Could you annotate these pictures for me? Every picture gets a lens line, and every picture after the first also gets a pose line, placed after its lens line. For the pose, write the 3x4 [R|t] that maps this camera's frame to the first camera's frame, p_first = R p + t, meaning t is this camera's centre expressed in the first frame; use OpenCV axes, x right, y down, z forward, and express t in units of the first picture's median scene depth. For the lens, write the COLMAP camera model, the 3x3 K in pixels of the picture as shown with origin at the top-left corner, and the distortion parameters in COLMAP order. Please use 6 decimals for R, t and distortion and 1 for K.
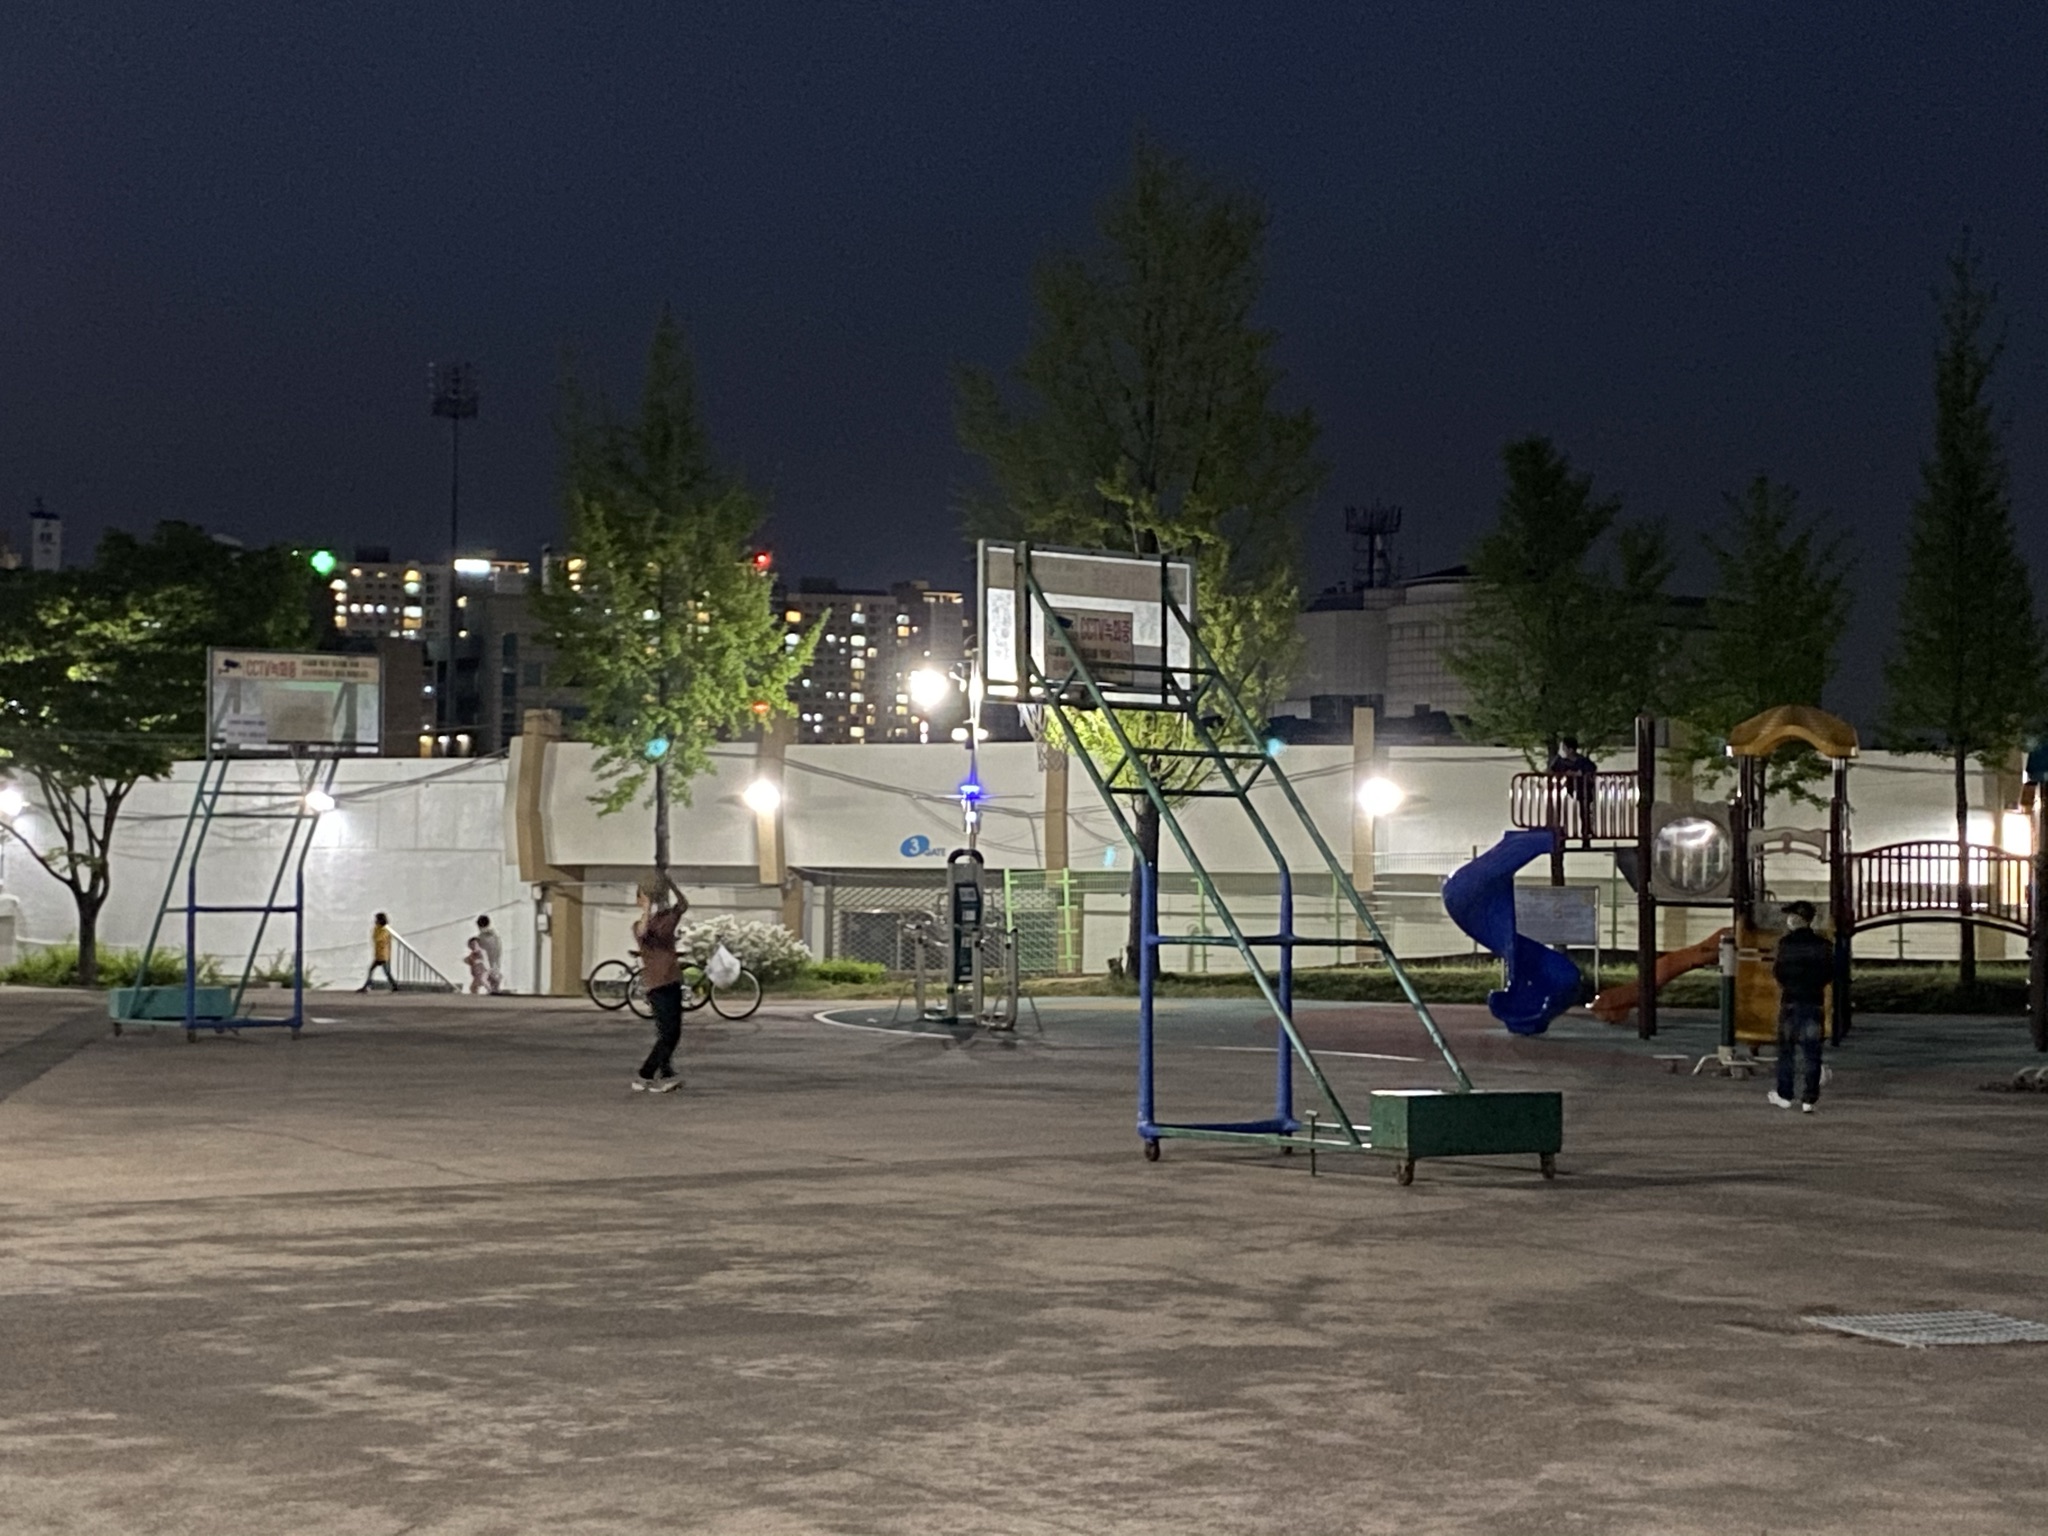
lens RADIAL K [[3495.6, 0, 1024.0], [0, 3495.6, 768.0], [0, 0, 1]] dist [-0.030855, 1.883358]
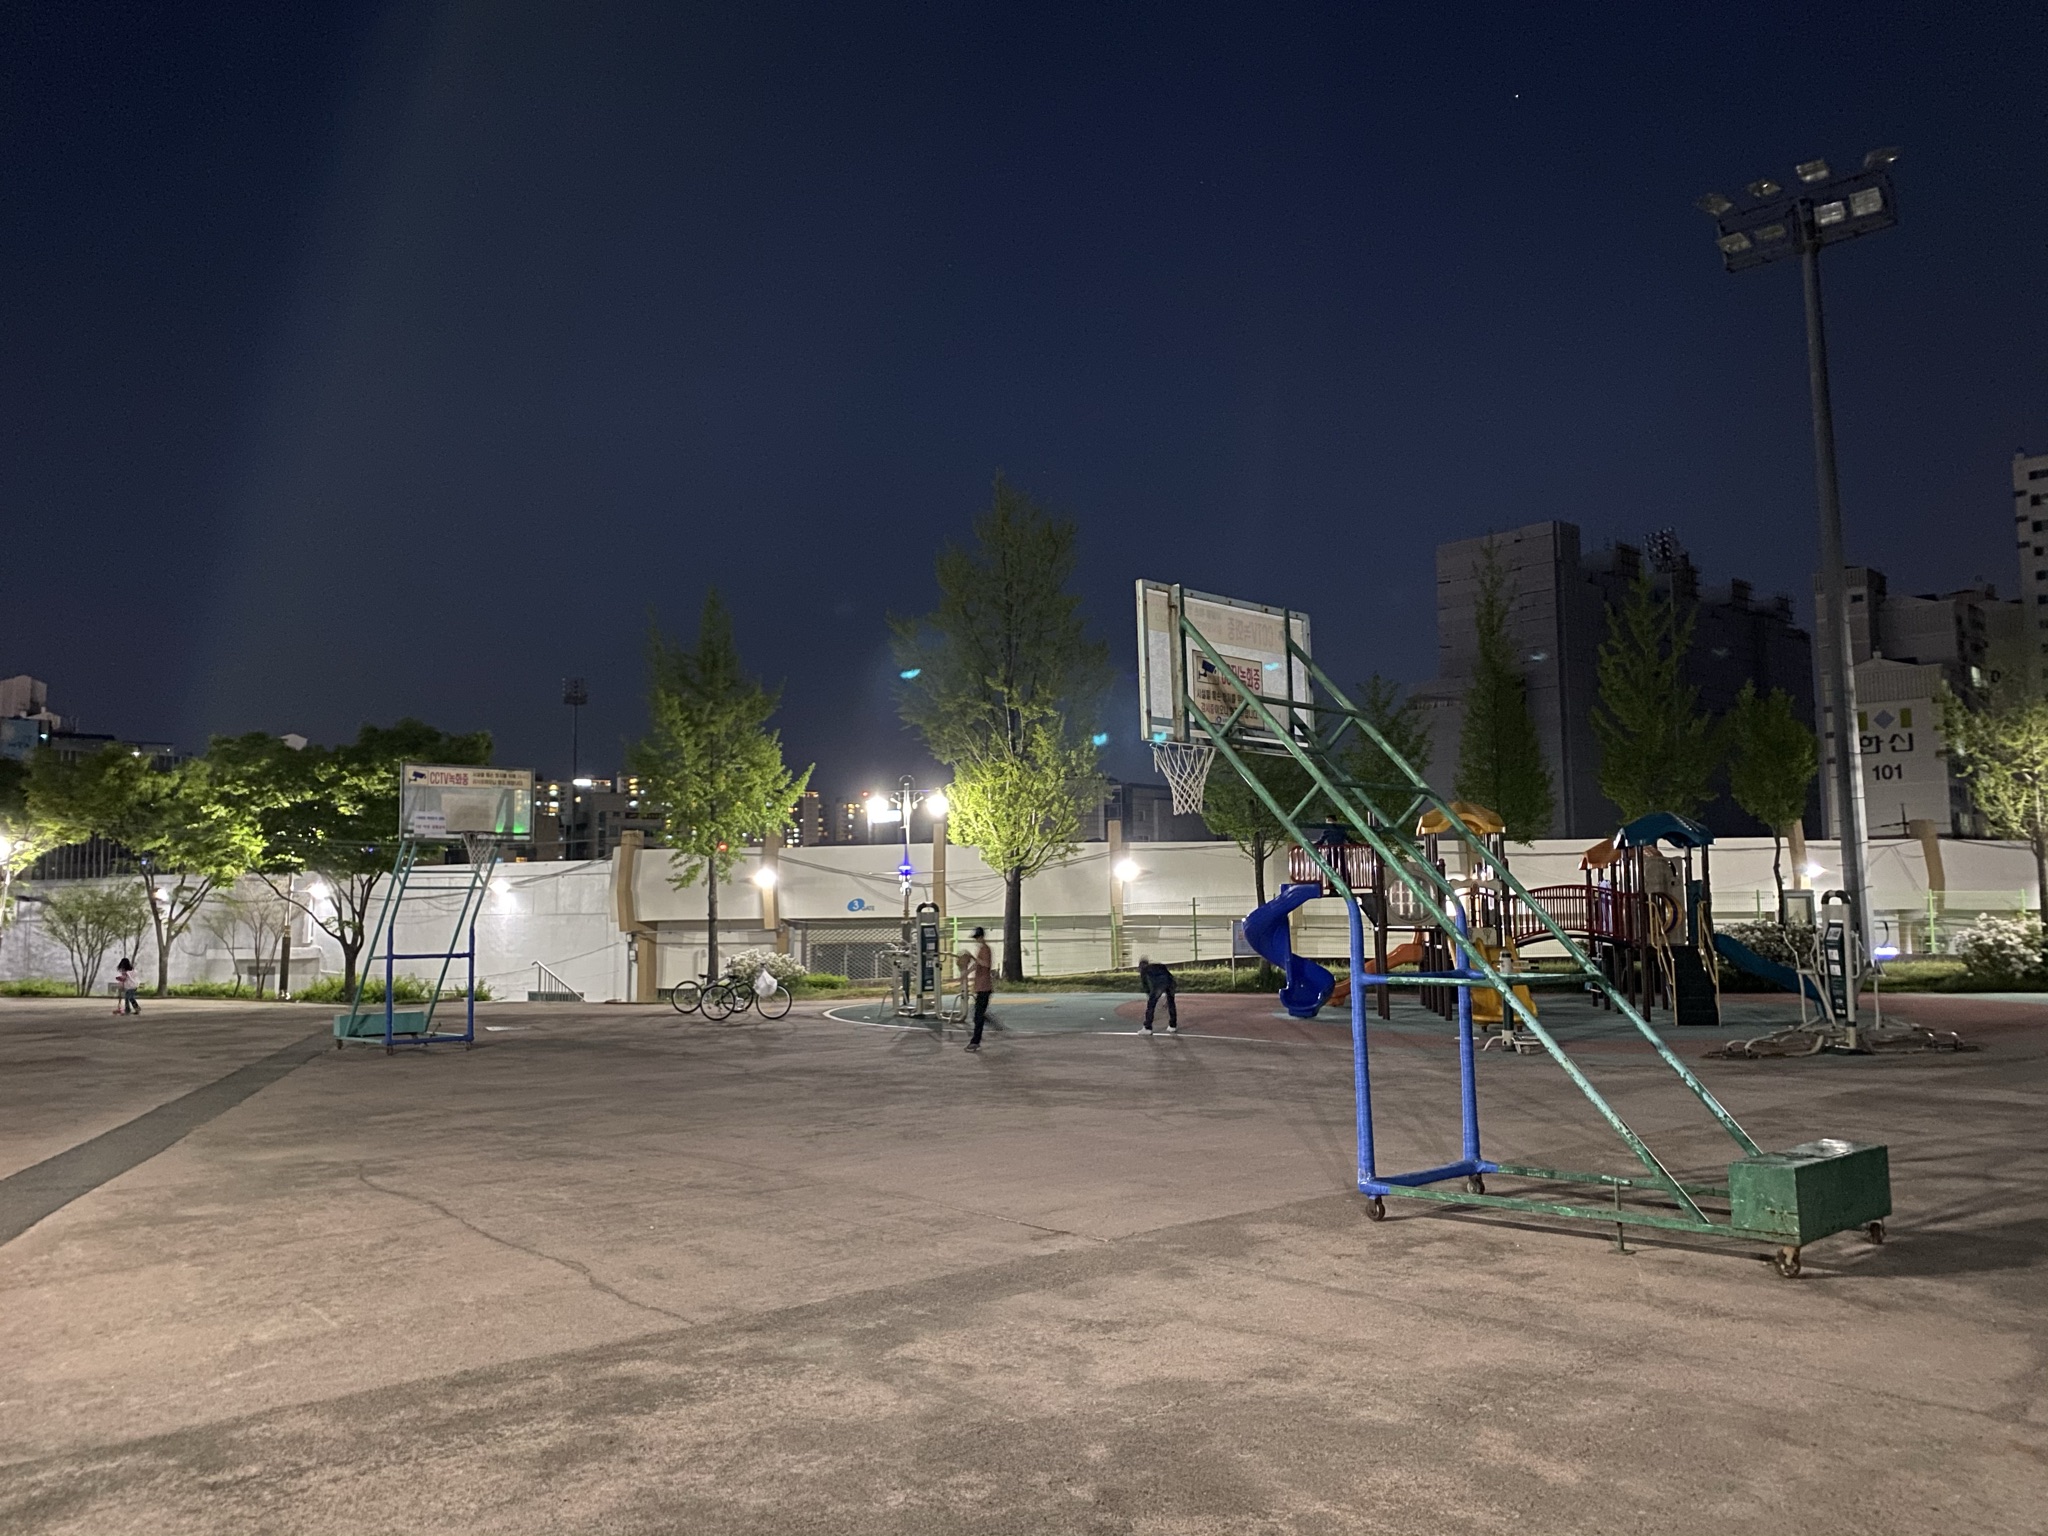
lens RADIAL K [[1566.9, 0, 1024.0], [0, 1566.9, 768.0], [0, 0, 1]] dist [0.120283, -0.239600]
pose [[0.993153, -0.009508, 0.116432, -0.043793], [0.017211, 0.997715, -0.065331, 0.007809], [-0.115545, 0.066888, 0.991048, 0.245722]]
